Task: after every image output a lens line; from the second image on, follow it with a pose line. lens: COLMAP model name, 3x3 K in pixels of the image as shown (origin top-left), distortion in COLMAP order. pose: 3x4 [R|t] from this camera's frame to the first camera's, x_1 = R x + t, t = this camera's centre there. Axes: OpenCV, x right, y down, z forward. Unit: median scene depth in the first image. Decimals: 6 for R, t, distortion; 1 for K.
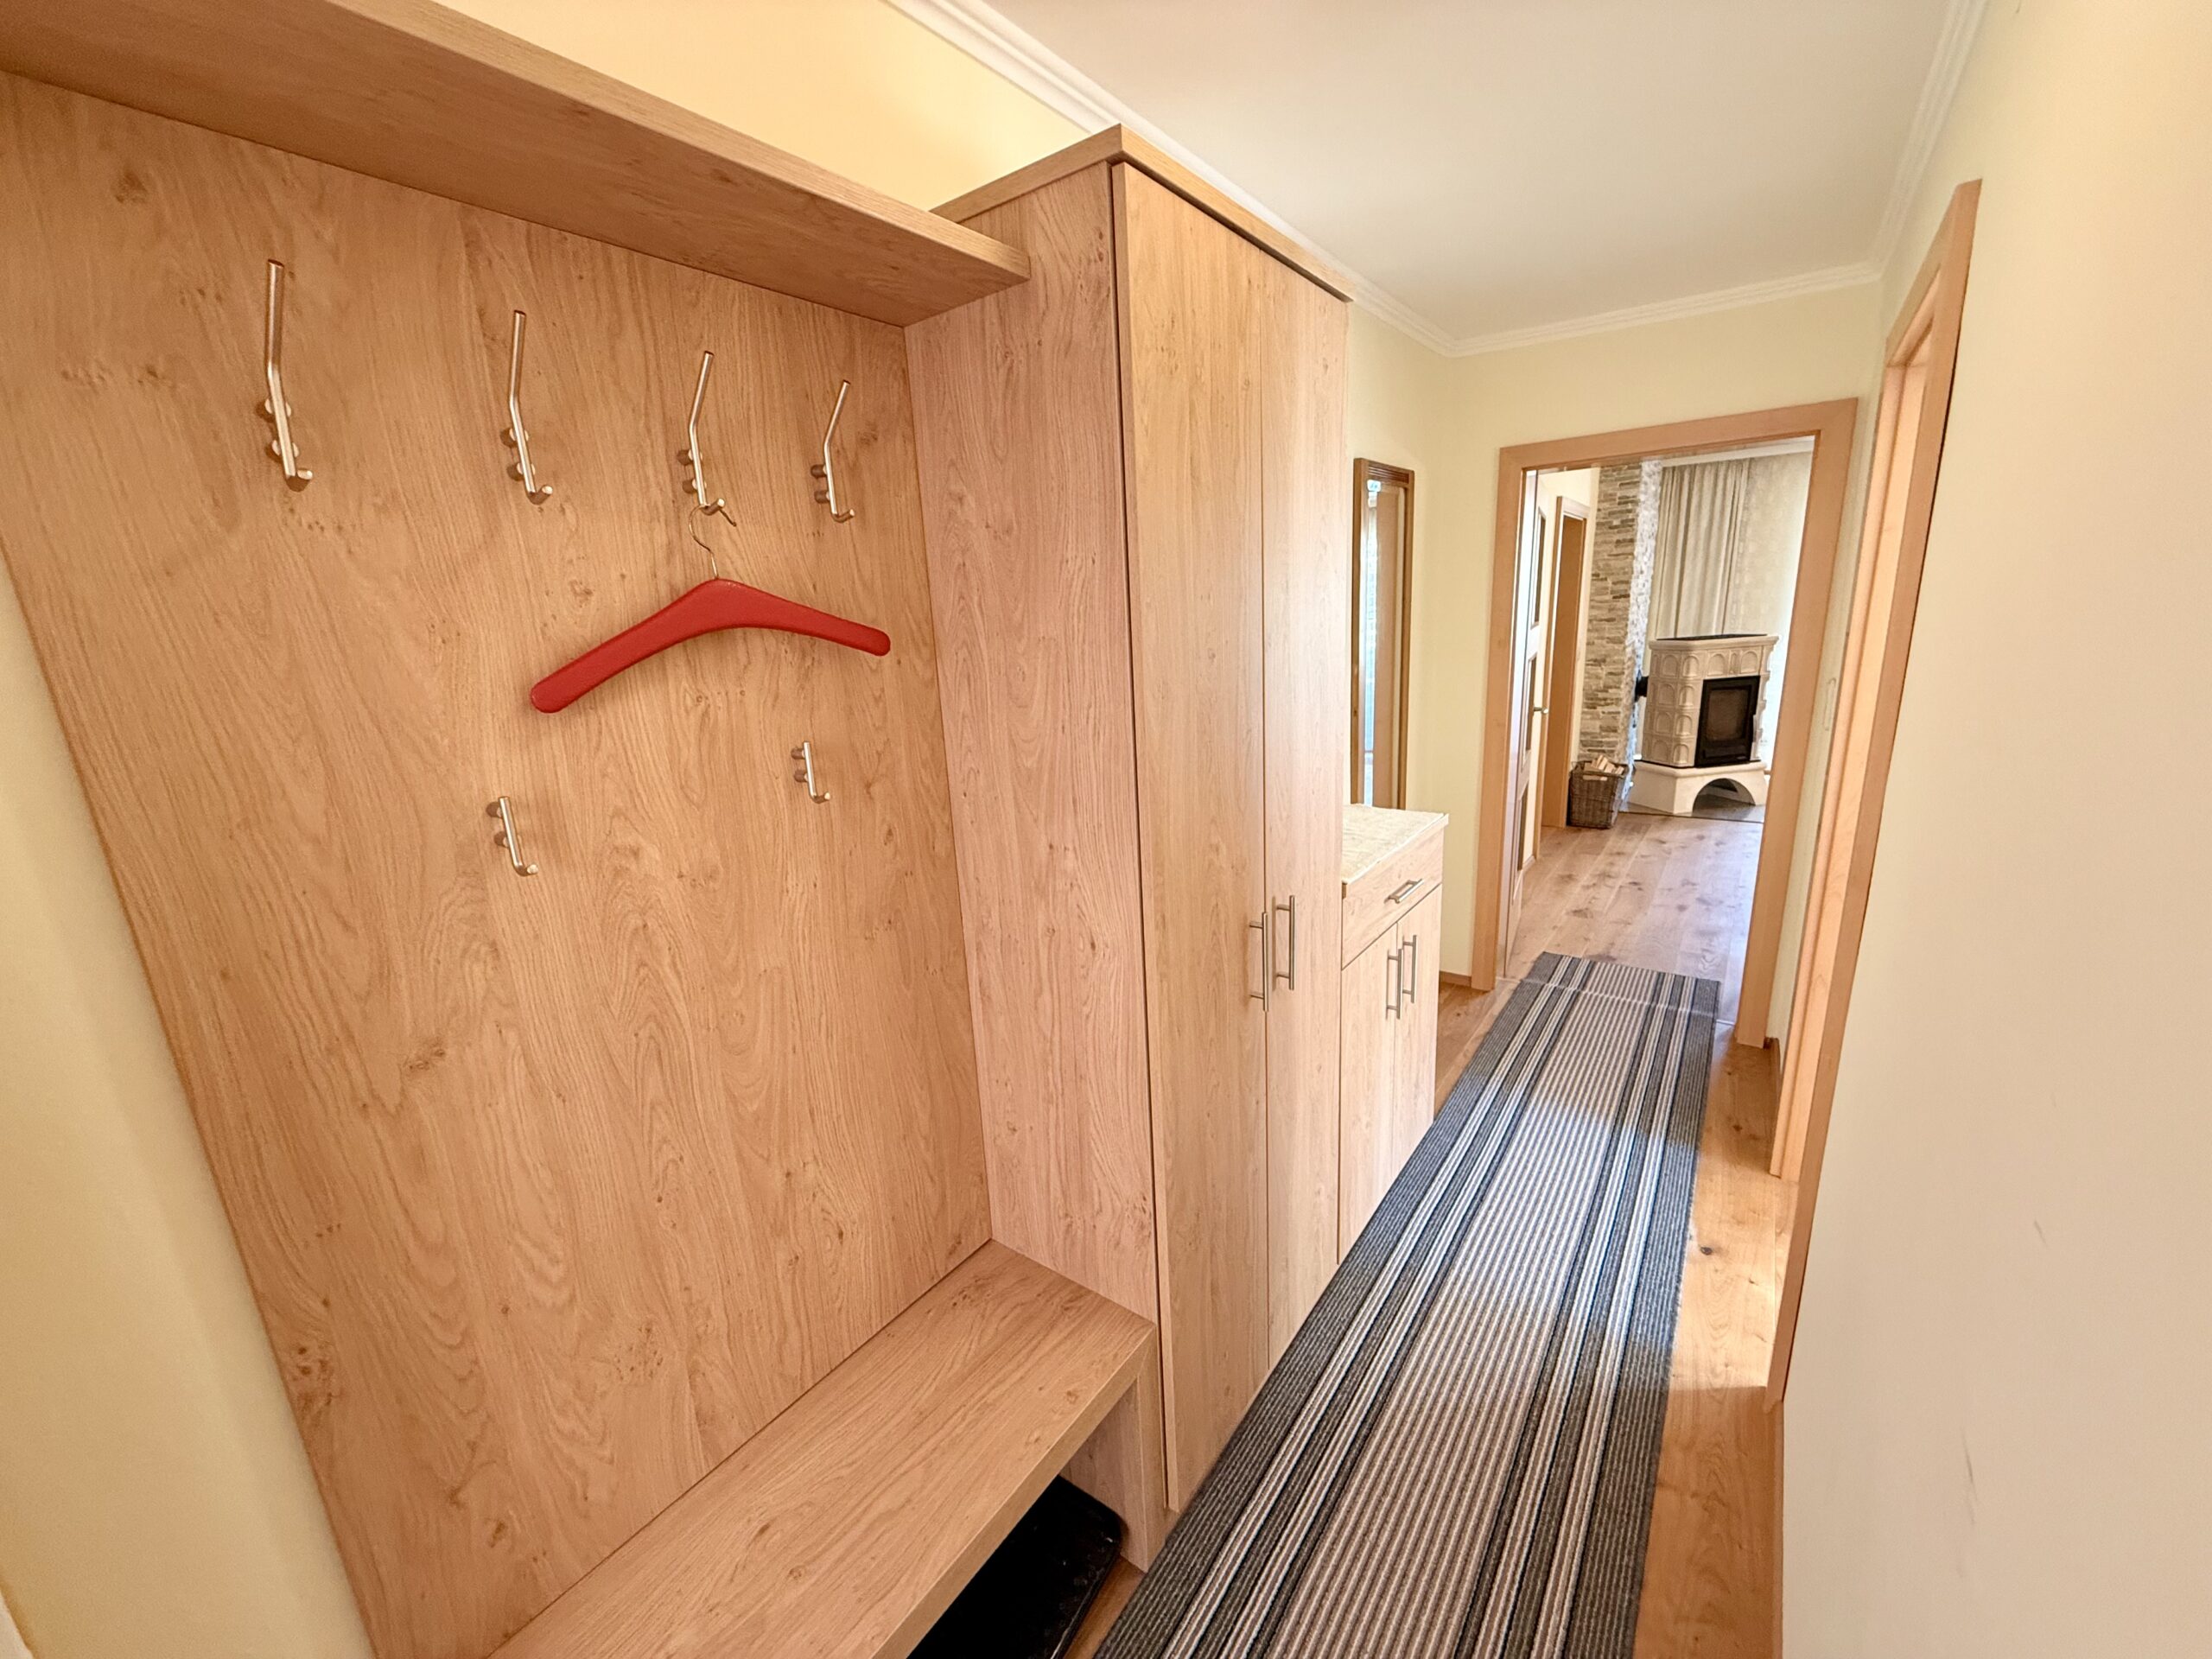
lens RADIAL K [[877.5, 0, 1102.5], [0, 877.5, 839.0], [0, 0, 1]] dist [-0.006574, 0.000136]
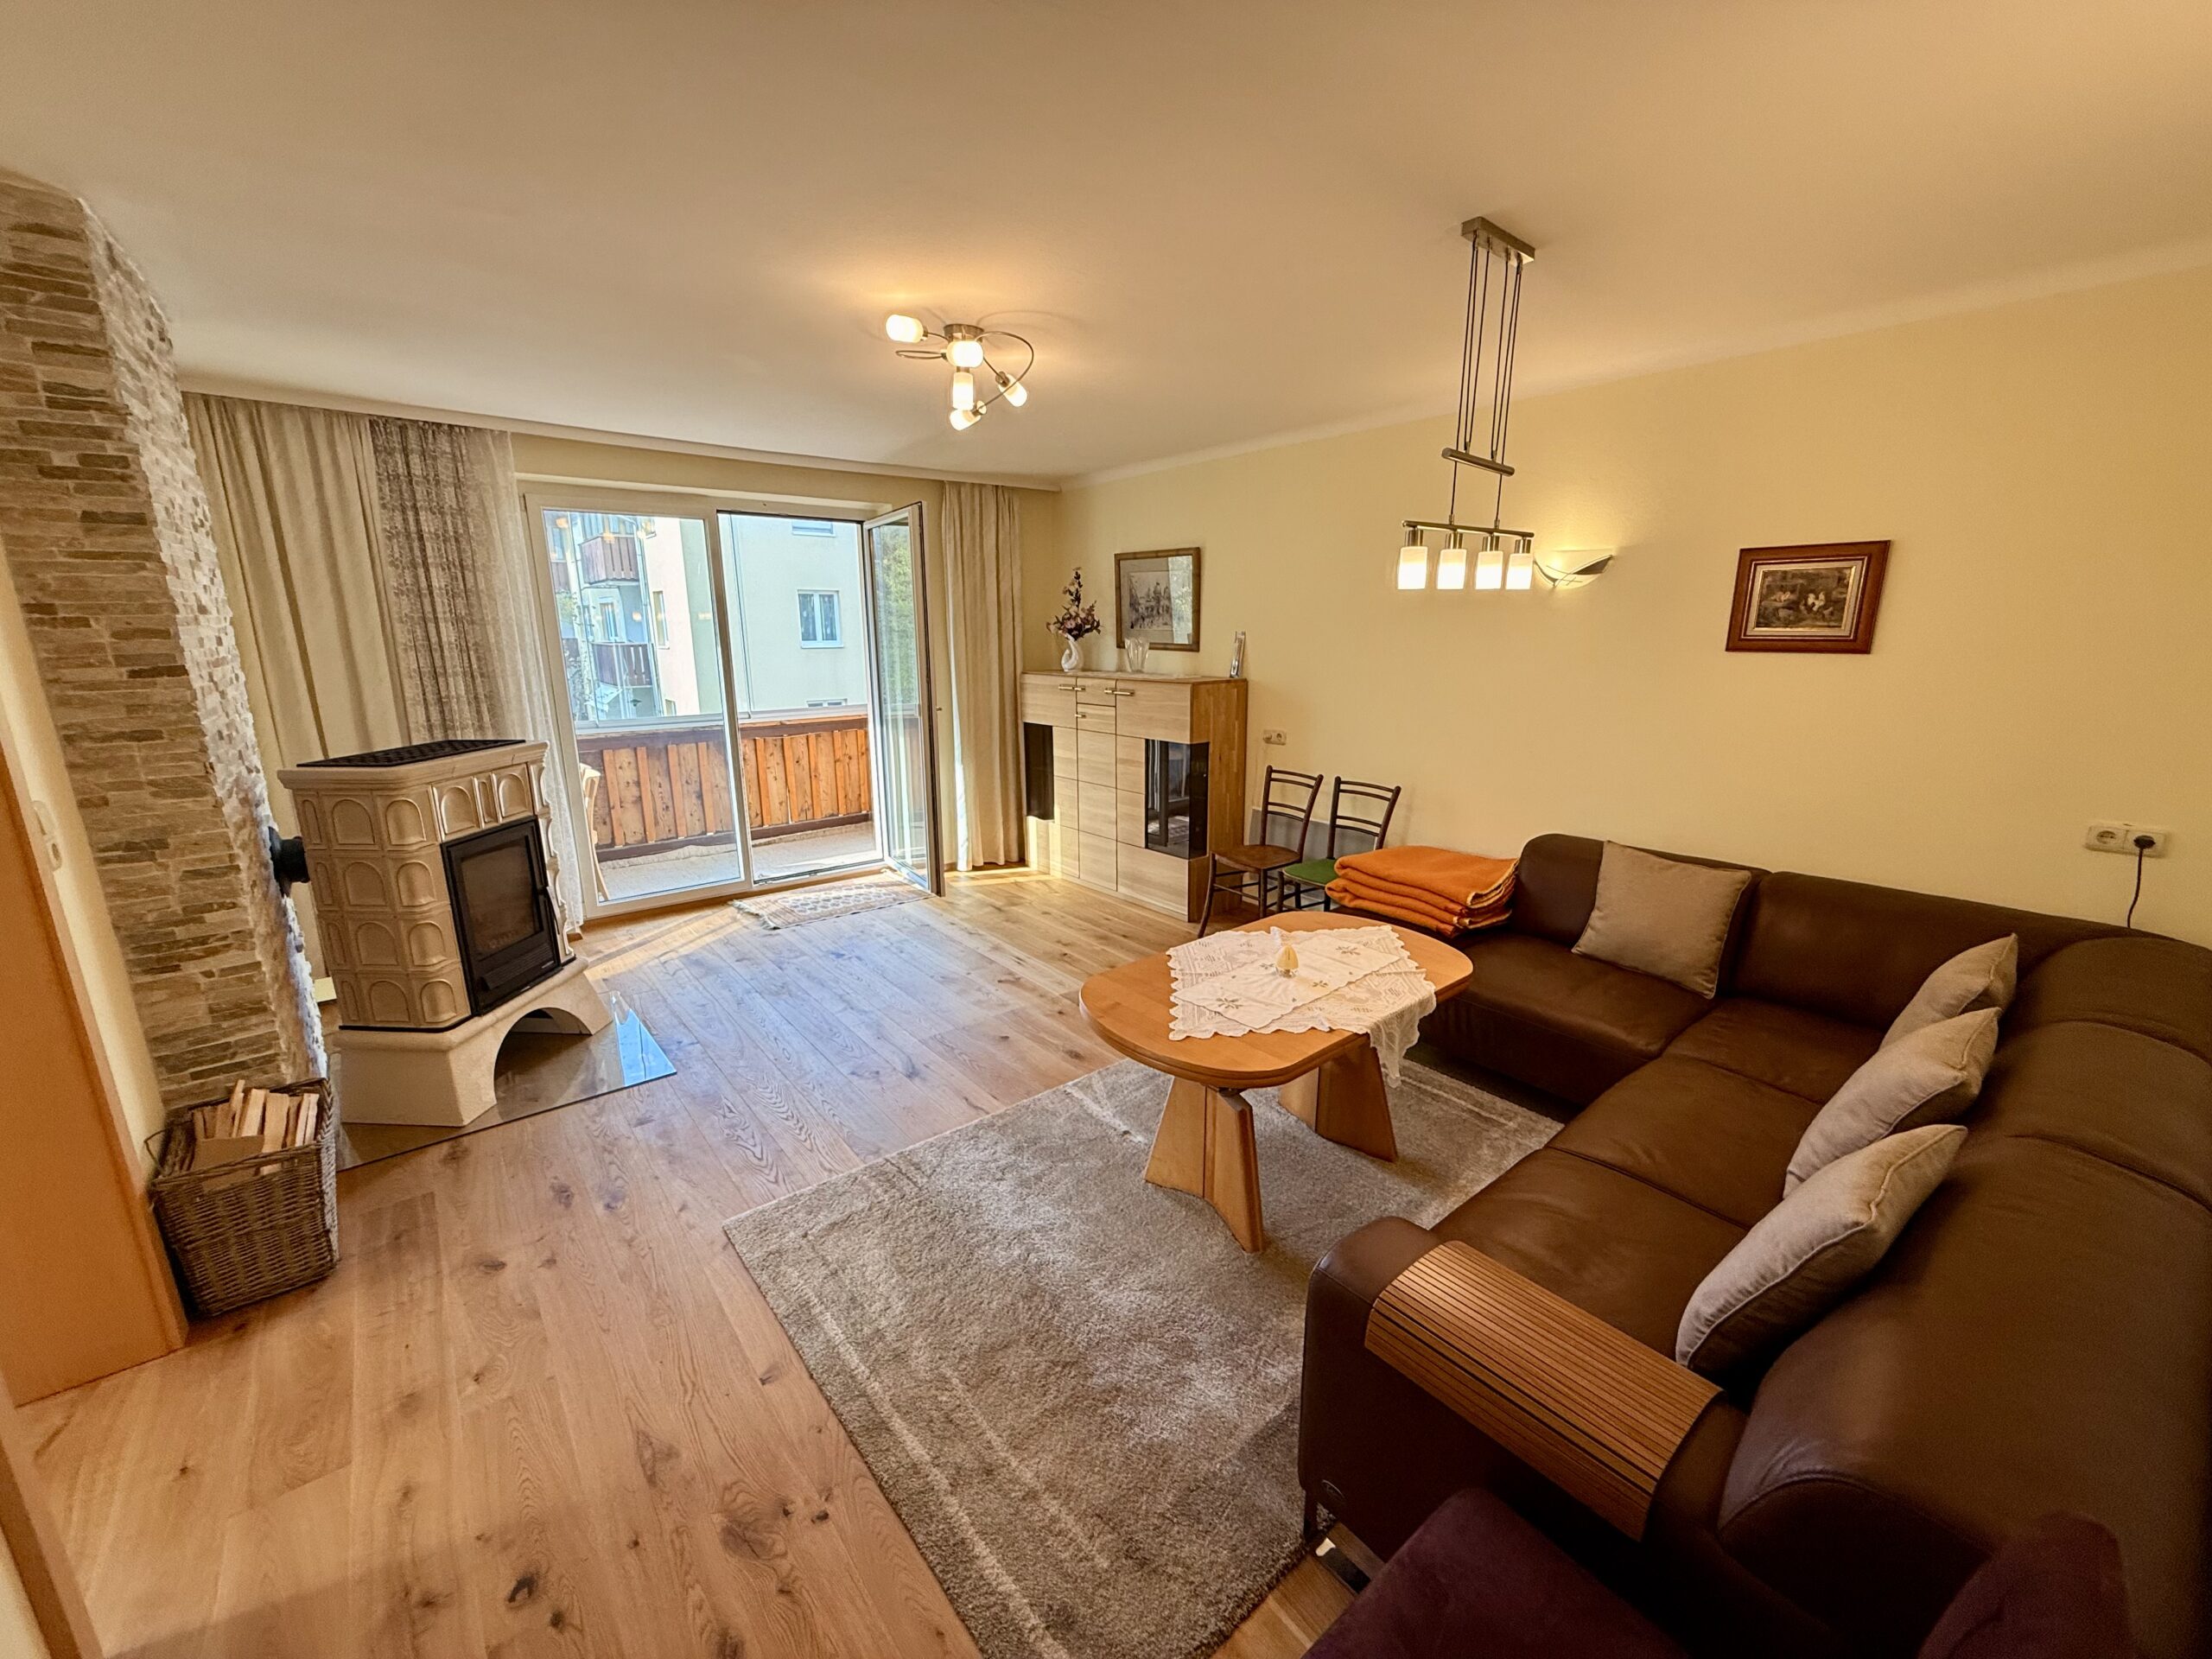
lens RADIAL K [[877.5, 0, 1102.5], [0, 877.5, 839.0], [0, 0, 1]] dist [-0.006574, 0.000136]
pose [[0.245352, -0.180399, 0.952501, 0.320614], [0.224364, 0.966424, 0.125243, -0.161577], [-0.943114, 0.182978, 0.277589, 0.523035]]
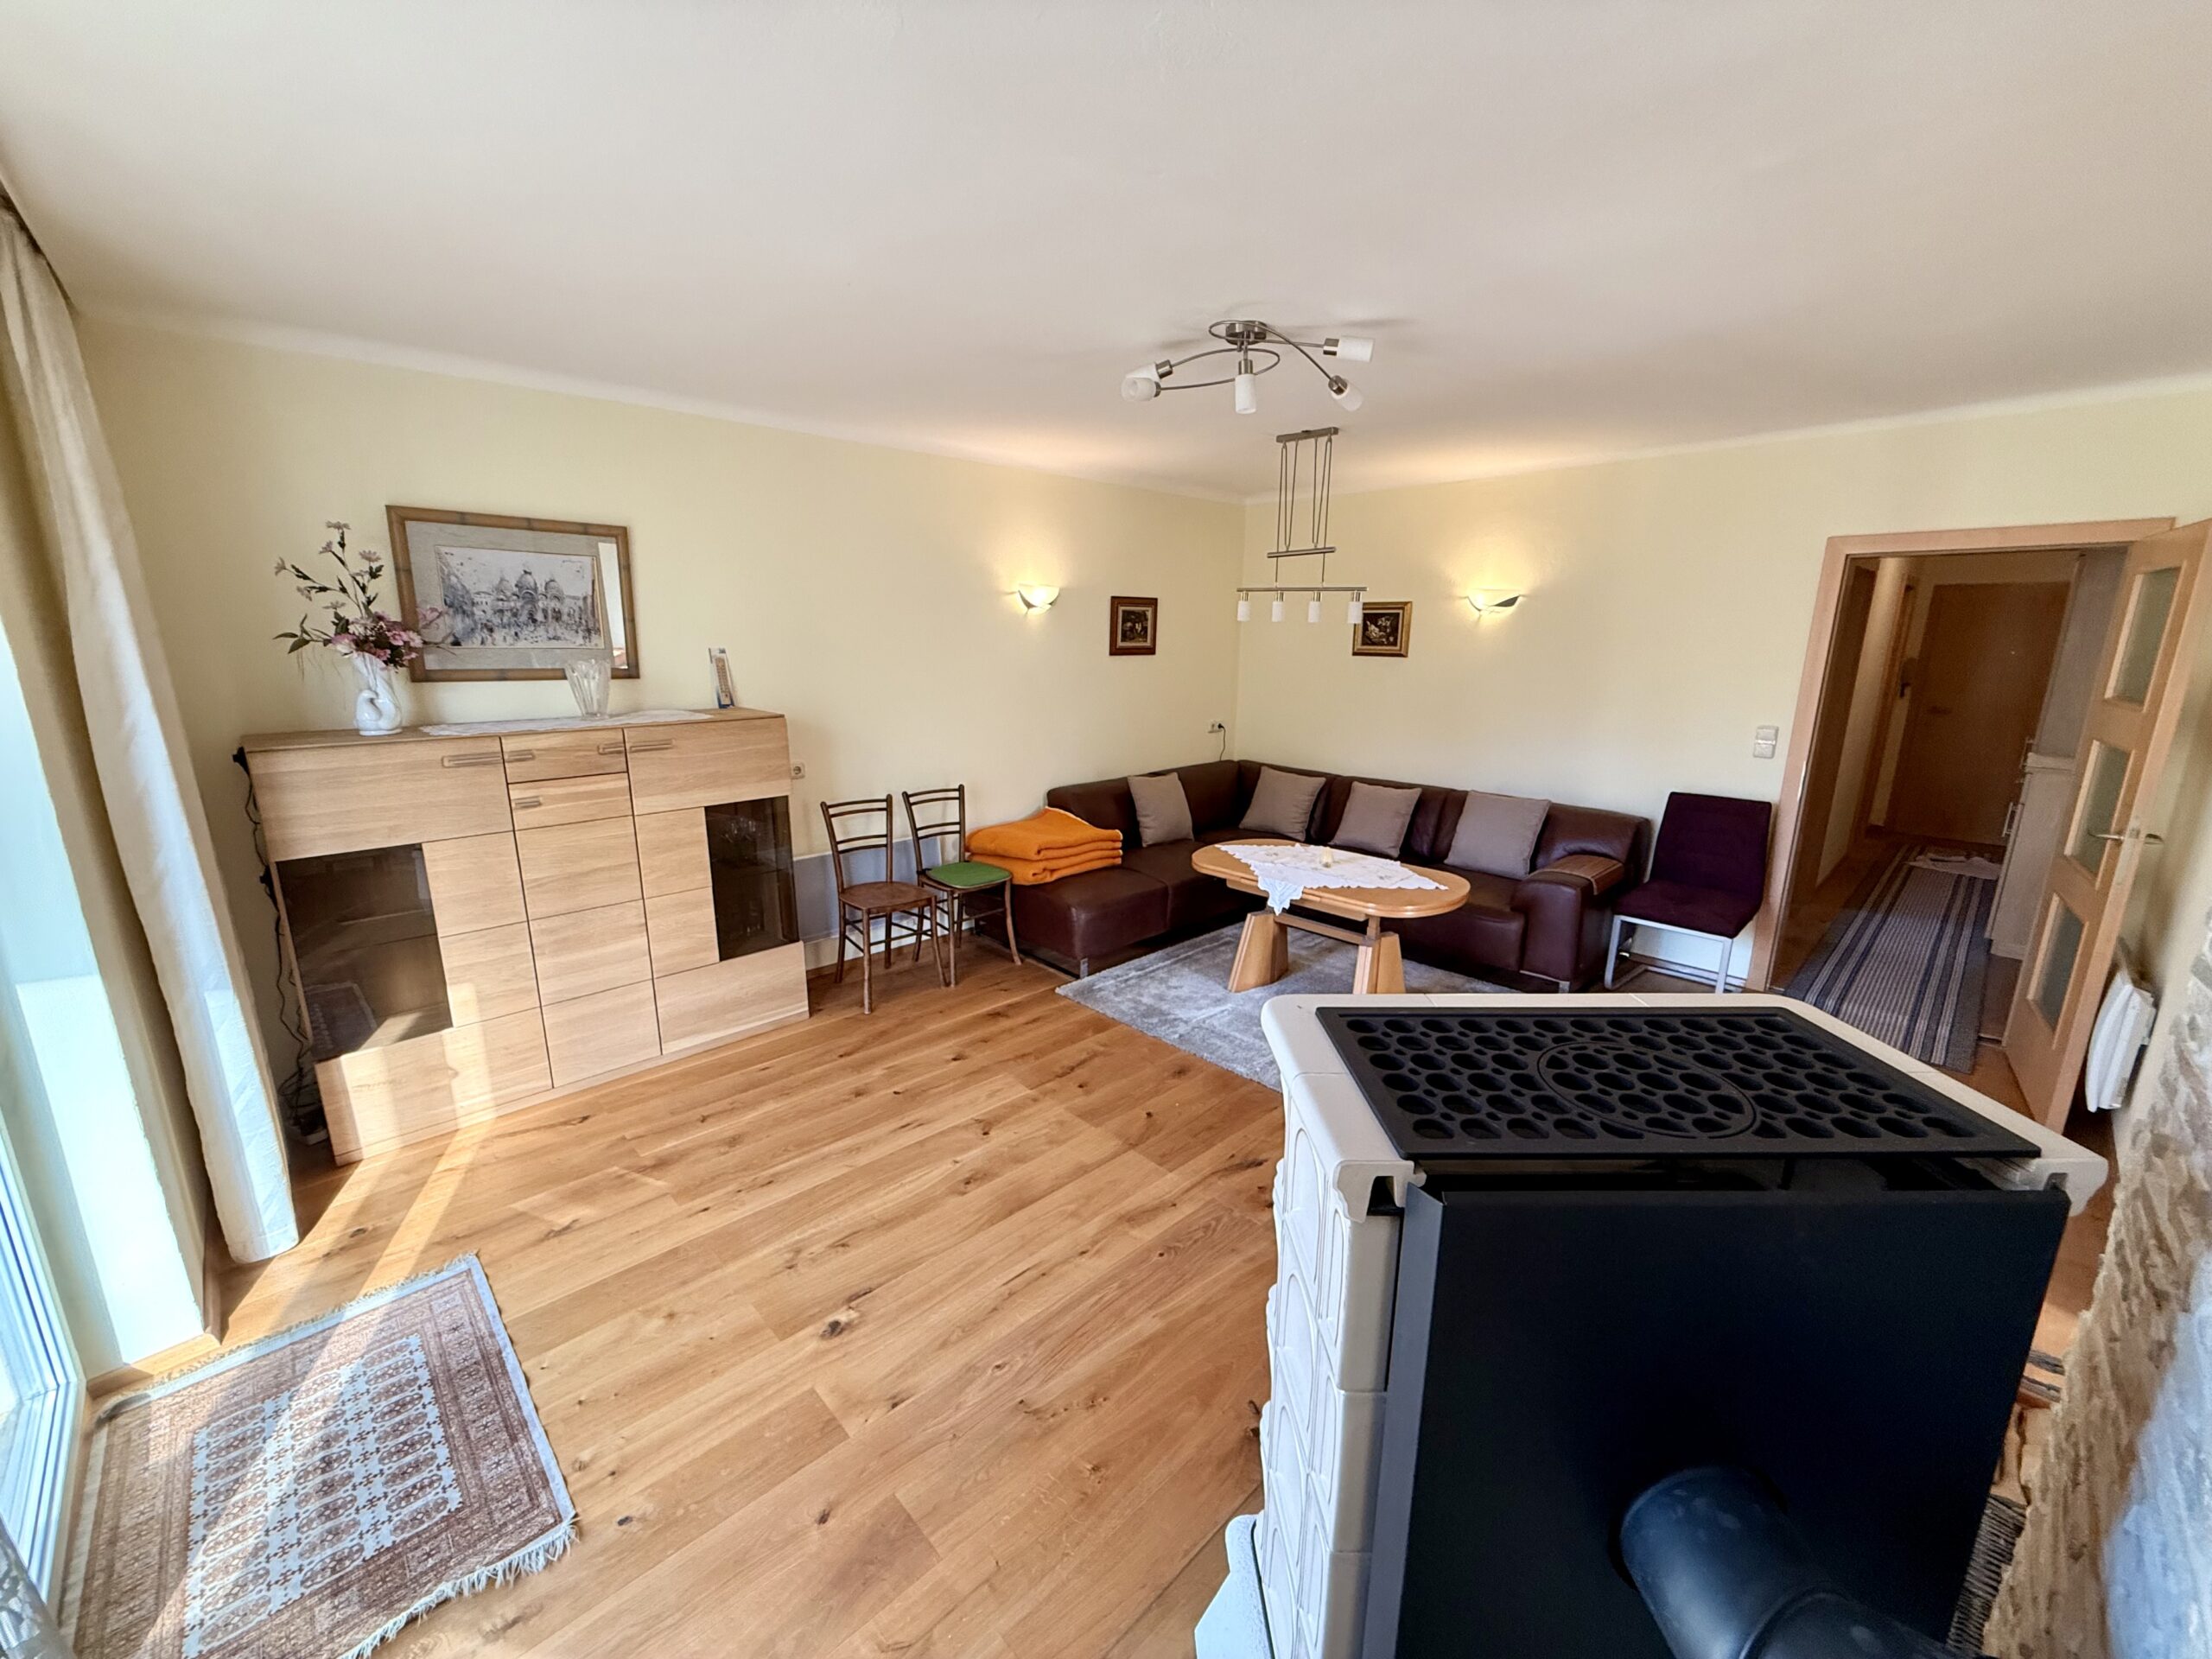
lens RADIAL K [[877.5, 0, 1102.5], [0, 877.5, 839.0], [0, 0, 1]] dist [-0.006574, 0.000136]
pose [[-0.985439, 0.005888, 0.169929, 0.676005], [0.082091, 0.891681, 0.445159, -0.306631], [-0.148901, 0.452626, -0.879180, 1.012124]]
